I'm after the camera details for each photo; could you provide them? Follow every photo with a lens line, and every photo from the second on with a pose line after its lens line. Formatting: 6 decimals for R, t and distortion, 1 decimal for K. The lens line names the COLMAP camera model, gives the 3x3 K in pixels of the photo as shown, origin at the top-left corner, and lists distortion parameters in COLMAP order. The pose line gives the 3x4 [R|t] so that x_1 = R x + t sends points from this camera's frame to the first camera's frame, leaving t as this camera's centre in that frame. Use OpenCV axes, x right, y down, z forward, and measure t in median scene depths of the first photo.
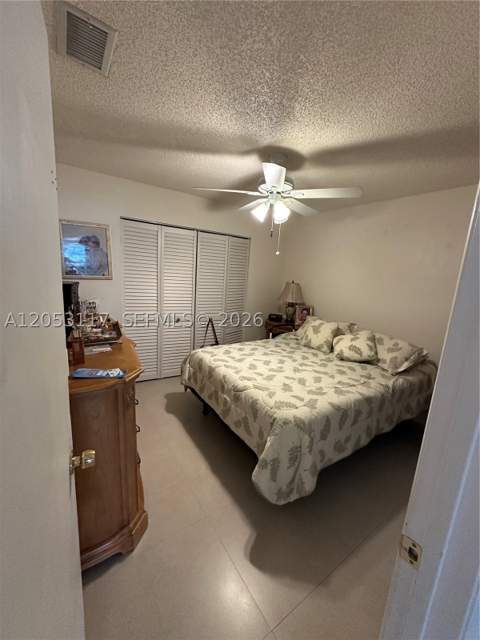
lens RADIAL K [[253.8, 0, 241.6], [0, 253.8, 320.7], [0, 0, 1]] dist [-0.002051, 0.000714]
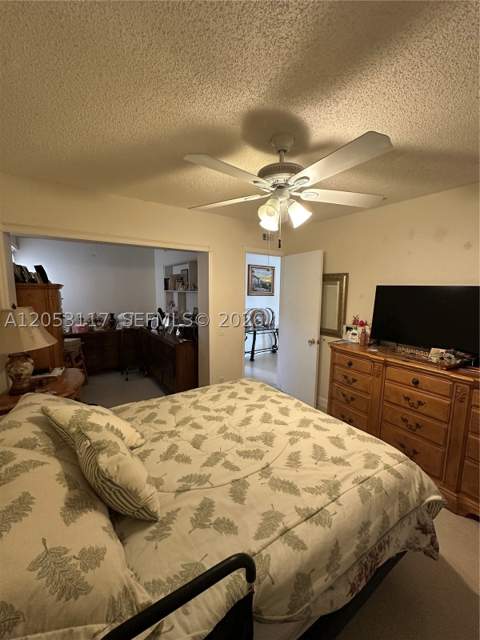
lens RADIAL K [[253.8, 0, 239.7], [0, 253.8, 321.0], [0, 0, 1]] dist [-0.002051, 0.000714]
pose [[-0.997368, -0.072394, -0.004035, 0.206342], [-0.070094, 0.948457, 0.309056, -0.328222], [-0.018547, 0.308525, -0.951035, 1.662064]]
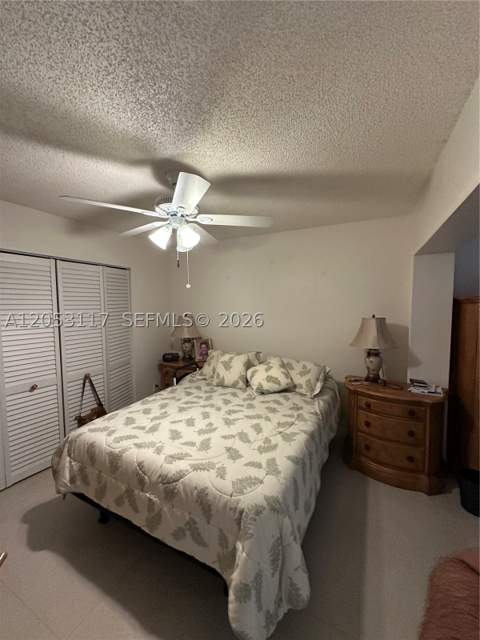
lens RADIAL K [[253.8, 0, 239.3], [0, 253.8, 320.9], [0, 0, 1]] dist [-0.002051, 0.000714]
pose [[0.873887, -0.103962, 0.474882, -0.111283], [0.155081, 0.985444, -0.069648, -0.068063], [-0.460729, 0.134510, 0.877289, 0.204085]]
